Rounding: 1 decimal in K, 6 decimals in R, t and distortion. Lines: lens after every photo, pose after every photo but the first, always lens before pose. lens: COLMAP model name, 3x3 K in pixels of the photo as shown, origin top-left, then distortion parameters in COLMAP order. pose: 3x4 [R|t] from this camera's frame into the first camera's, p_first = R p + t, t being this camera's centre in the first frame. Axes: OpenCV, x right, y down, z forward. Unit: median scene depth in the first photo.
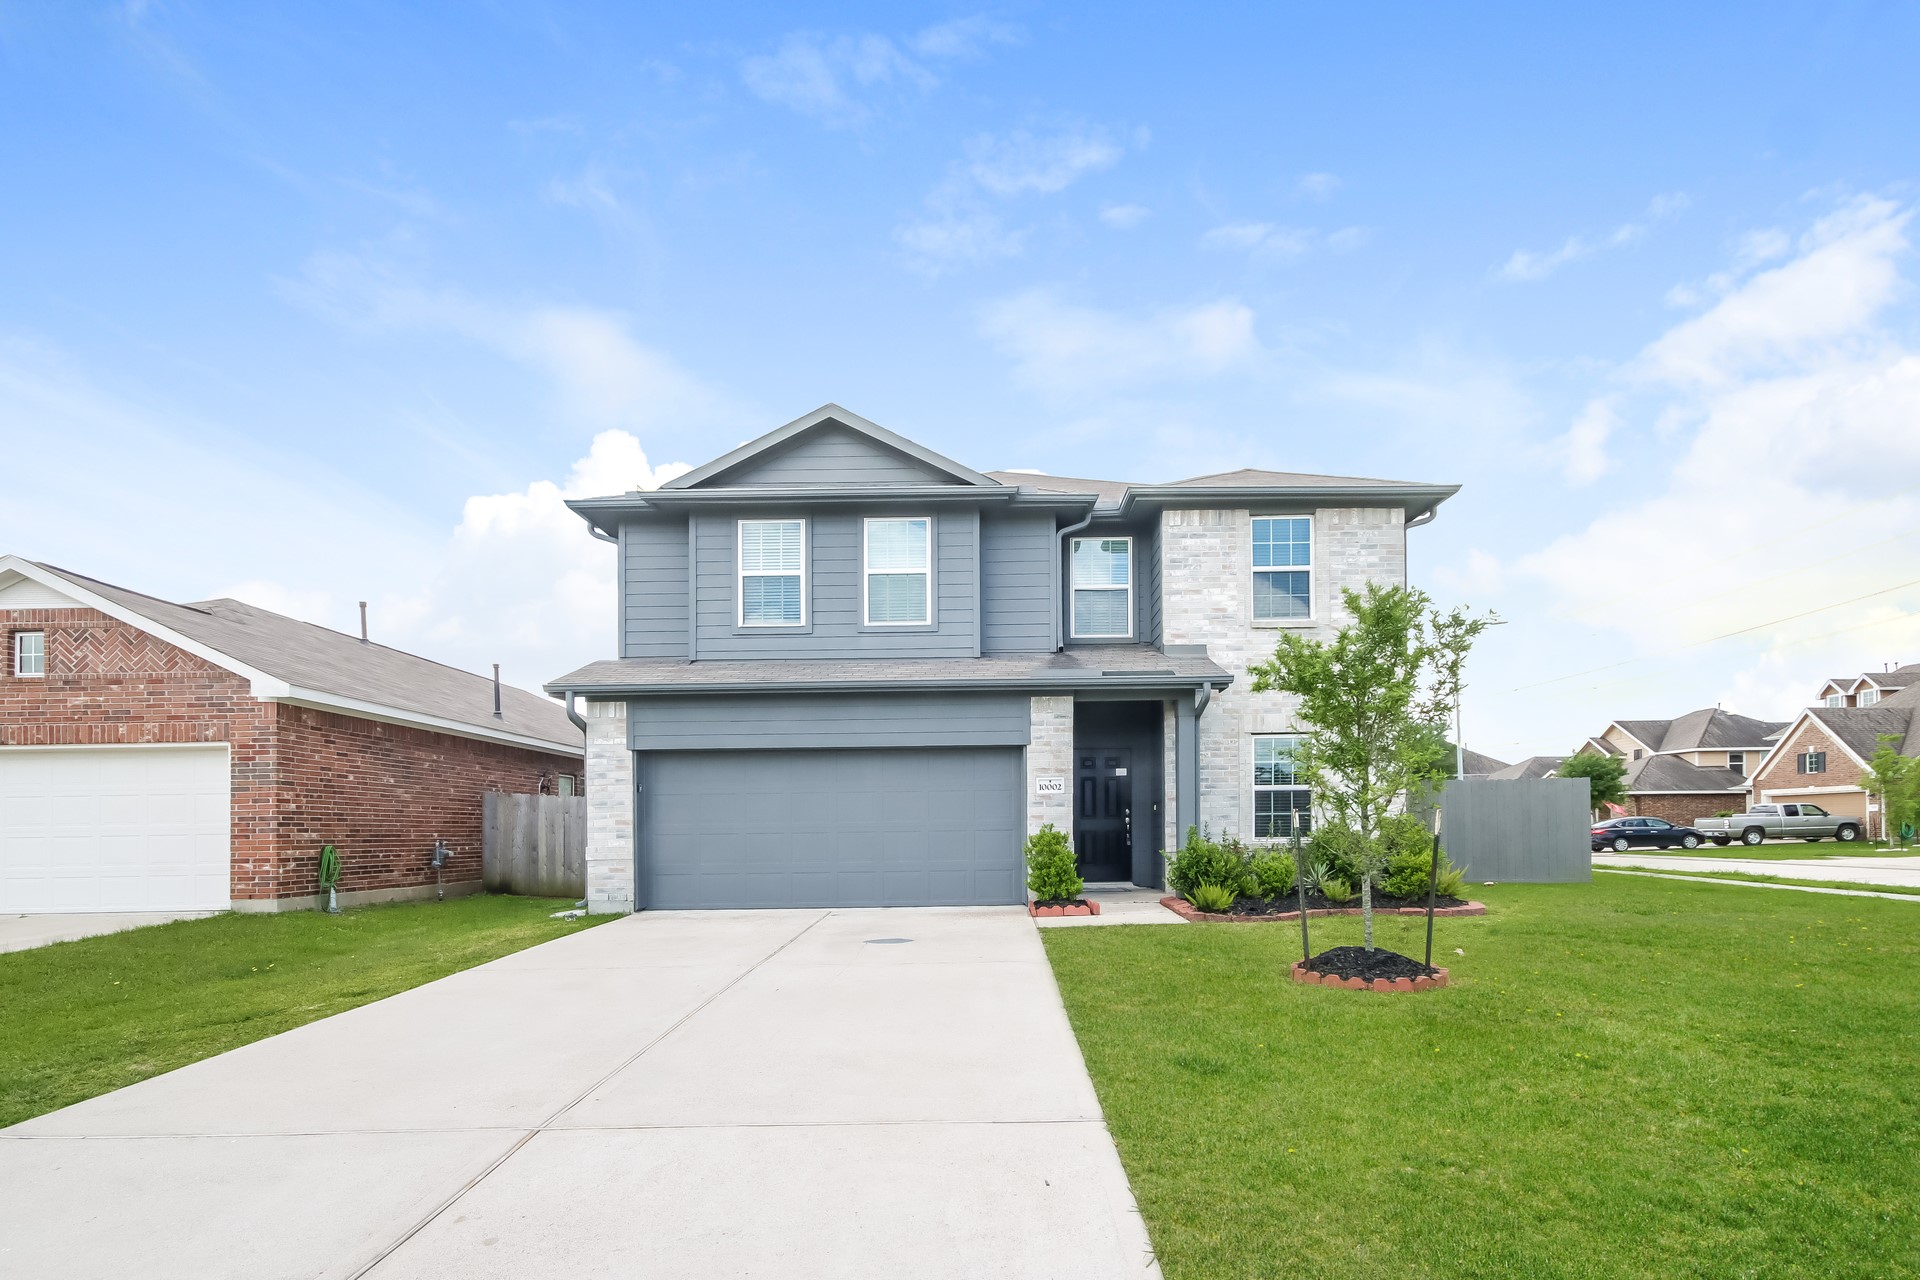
lens RADIAL K [[933.3, 0, 963.5], [0, 933.3, 659.2], [0, 0, 1]] dist [-0.000902, -0.000277]
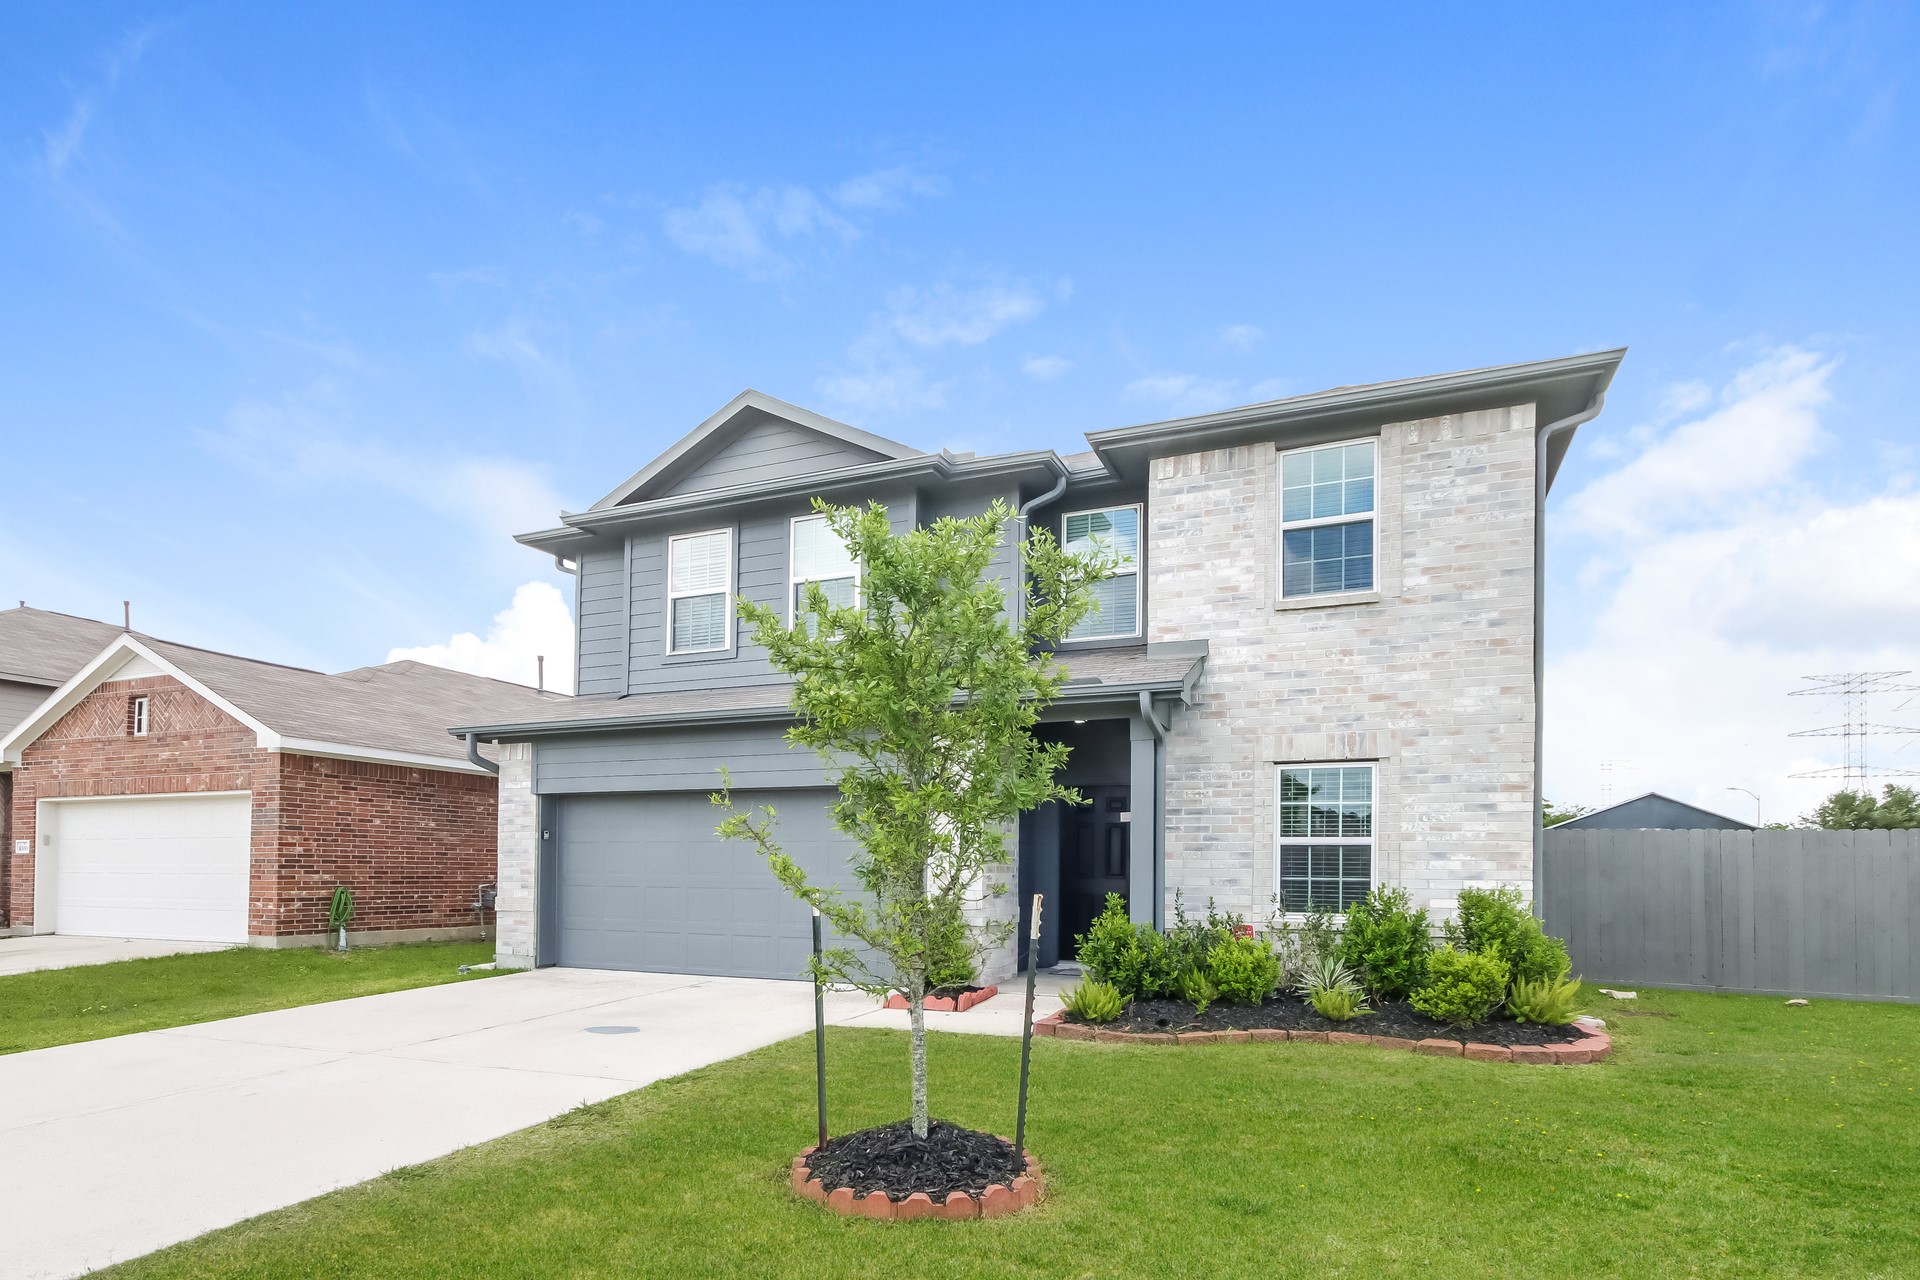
lens RADIAL K [[1004.2, 0, 960.2], [0, 1004.2, 693.2], [0, 0, 1]] dist [0.004264, 0.000155]
pose [[0.916245, -0.047444, -0.397800, 0.397650], [0.050585, 0.998716, -0.002600, 0.018412], [0.397413, -0.017740, 0.917468, 0.223816]]
